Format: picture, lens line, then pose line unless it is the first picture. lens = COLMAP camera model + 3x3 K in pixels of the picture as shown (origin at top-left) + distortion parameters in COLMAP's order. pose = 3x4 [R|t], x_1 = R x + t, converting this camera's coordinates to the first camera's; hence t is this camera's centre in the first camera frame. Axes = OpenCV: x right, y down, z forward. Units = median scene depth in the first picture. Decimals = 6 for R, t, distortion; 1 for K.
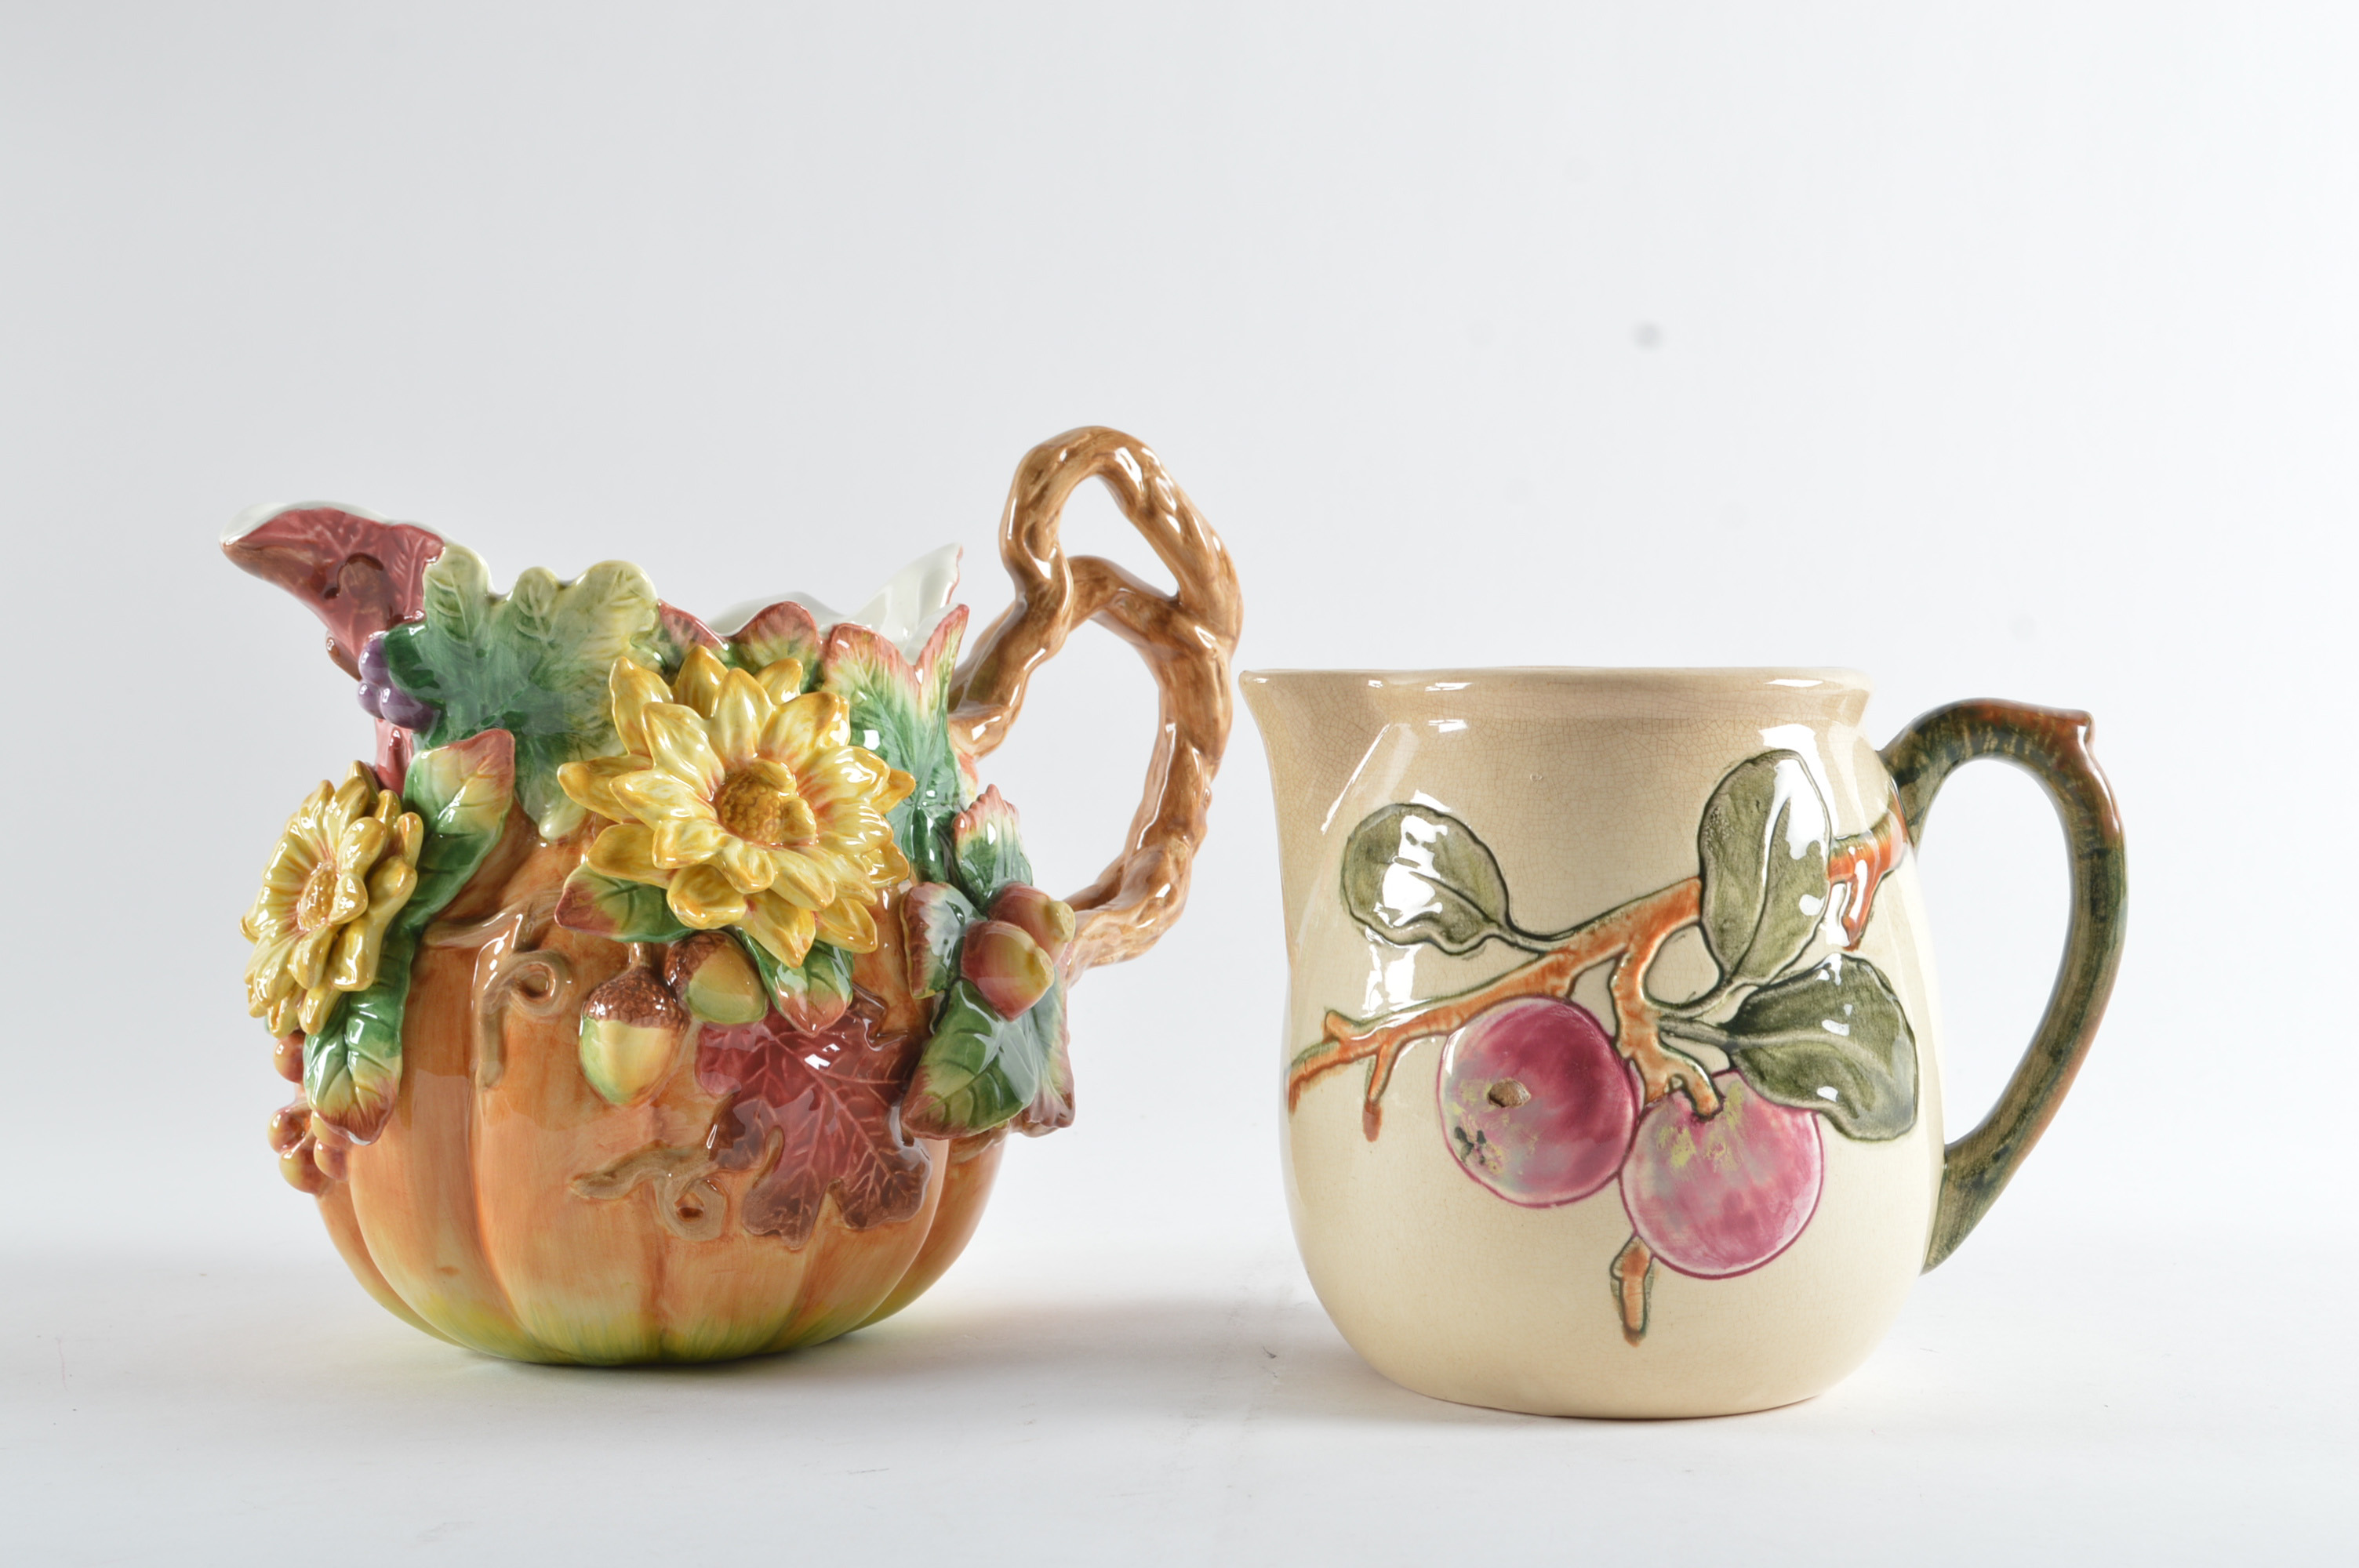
lens RADIAL K [[3889.3, 0, 1179.5], [0, 3889.3, 784.0], [0, 0, 1]] dist [0.001541, -0.017011]
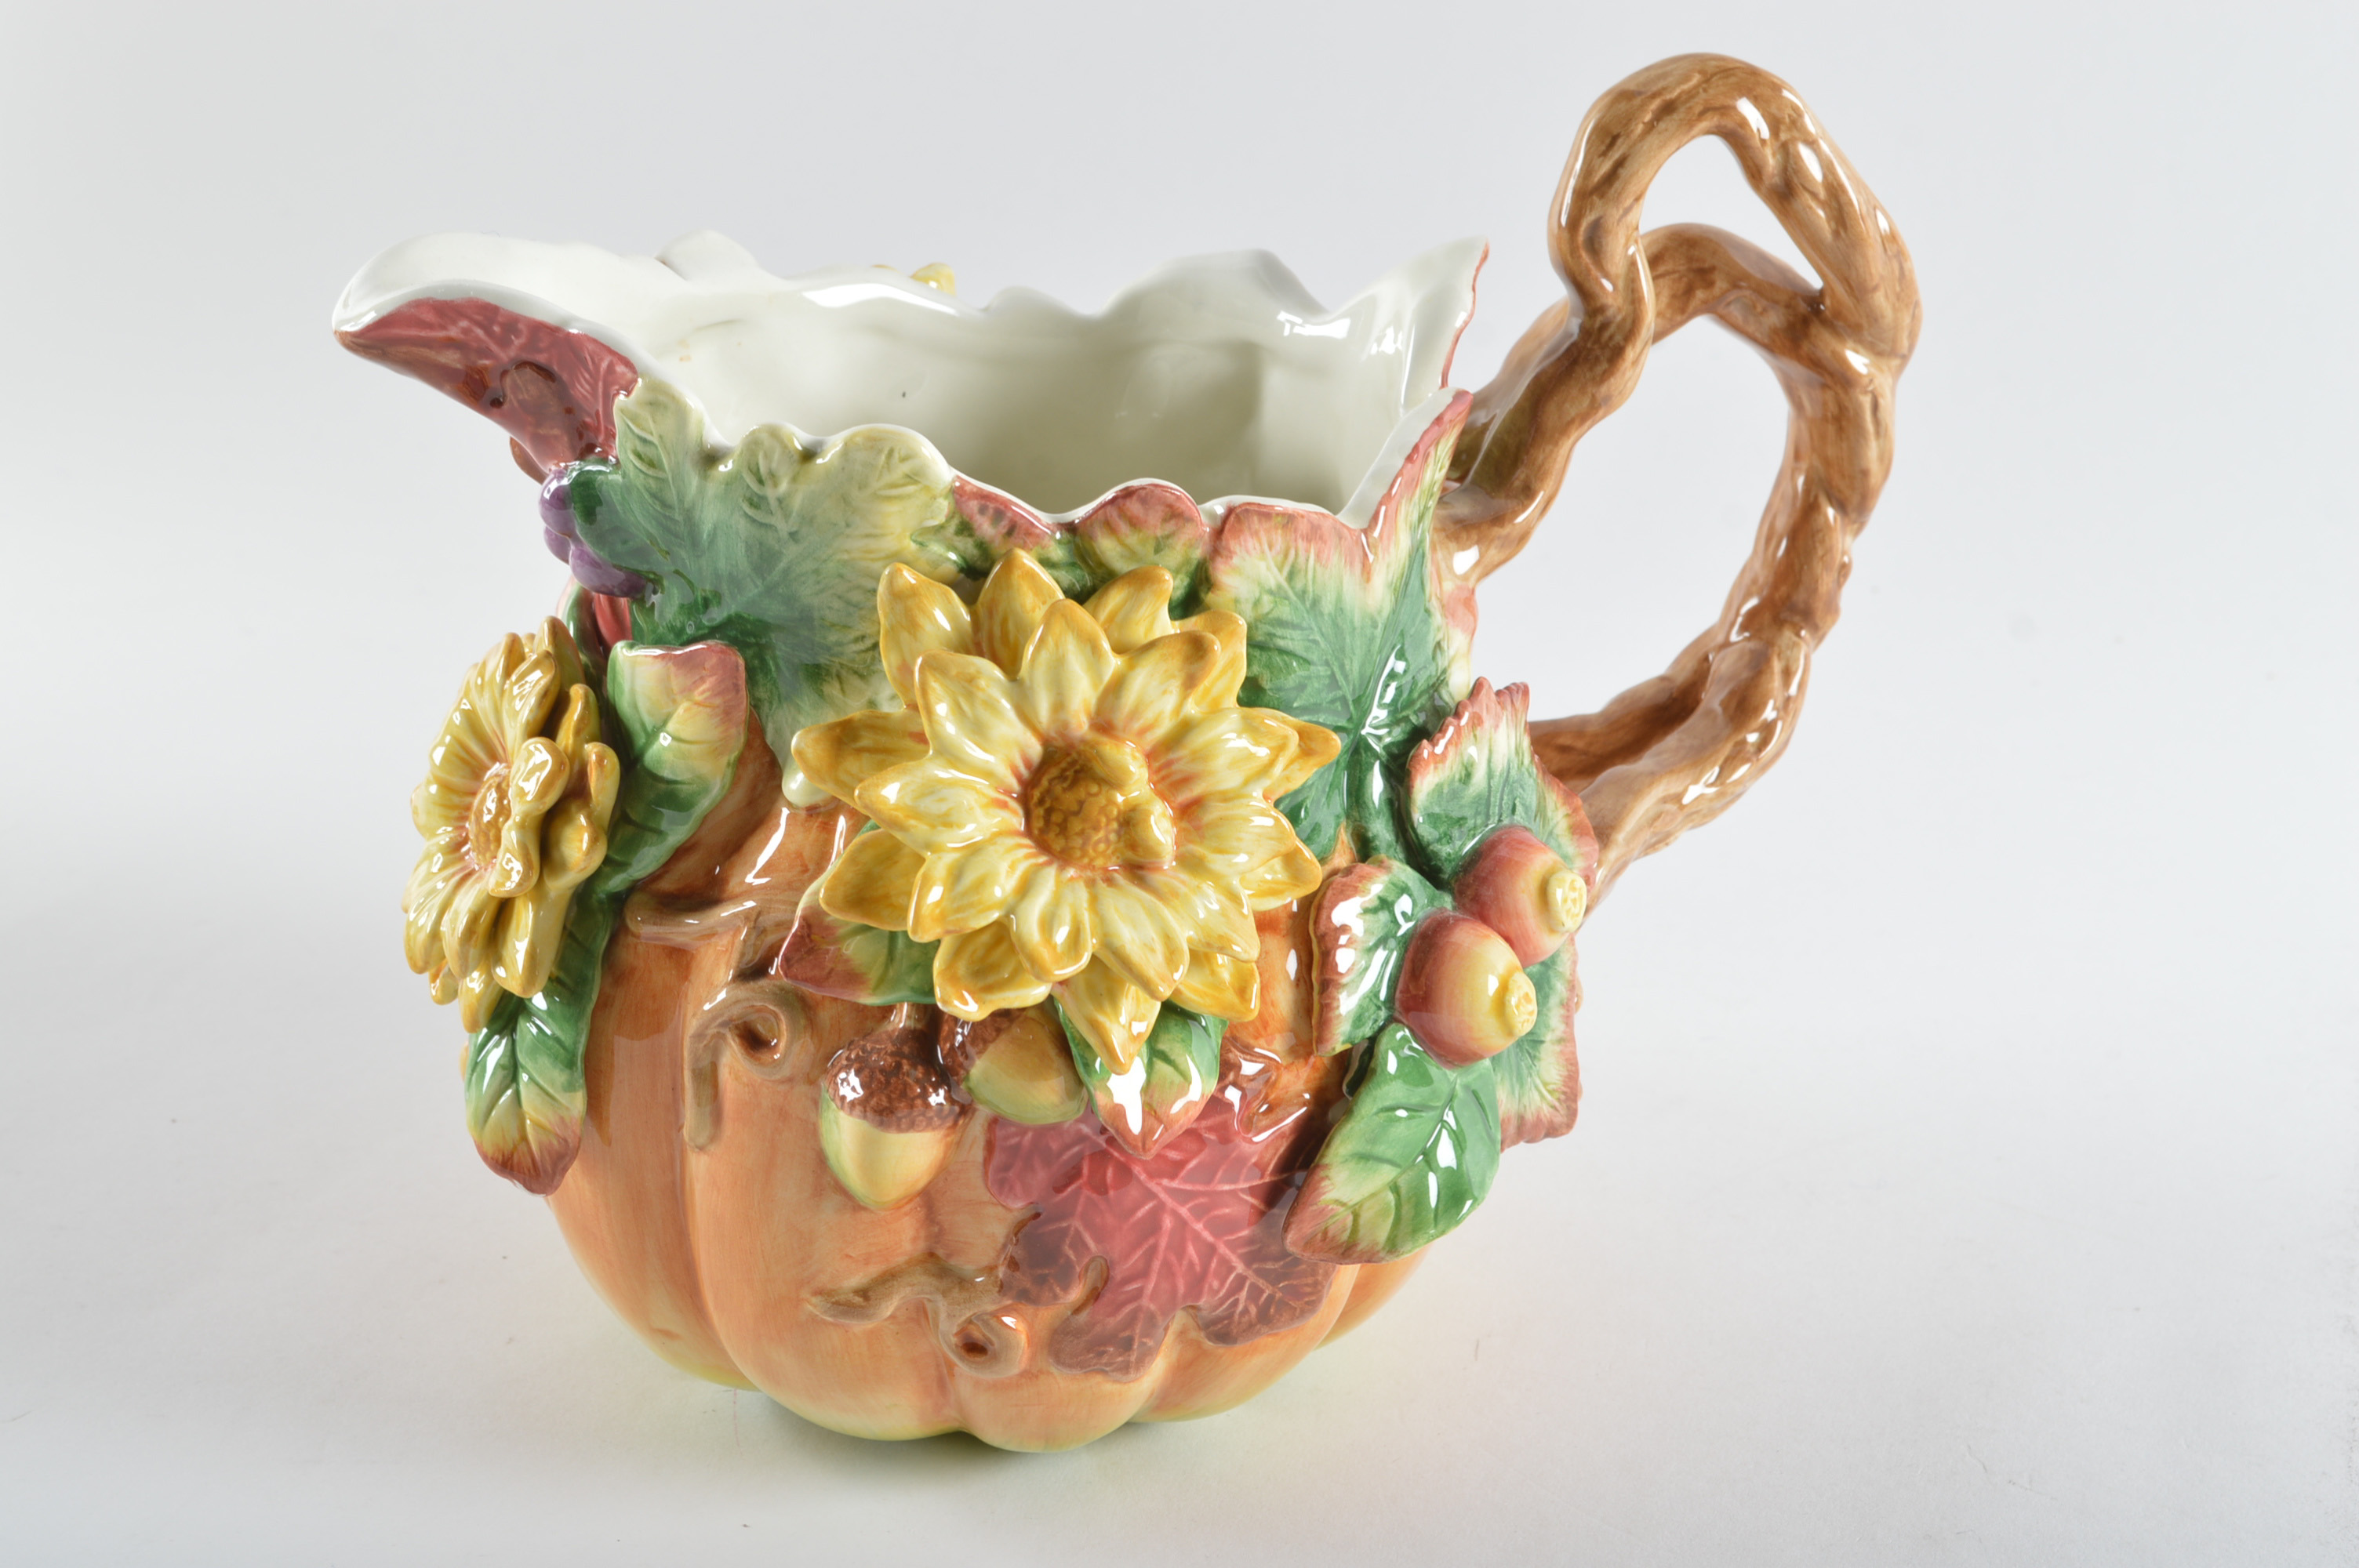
lens RADIAL K [[3889.3, 0, 1179.5], [0, 3889.3, 784.0], [0, 0, 1]] dist [0.001541, -0.017011]
pose [[0.975003, 0.107145, -0.194649, 0.033593], [-0.034073, 0.937787, 0.345534, -0.213893], [0.219562, -0.330265, 0.917997, 0.370735]]
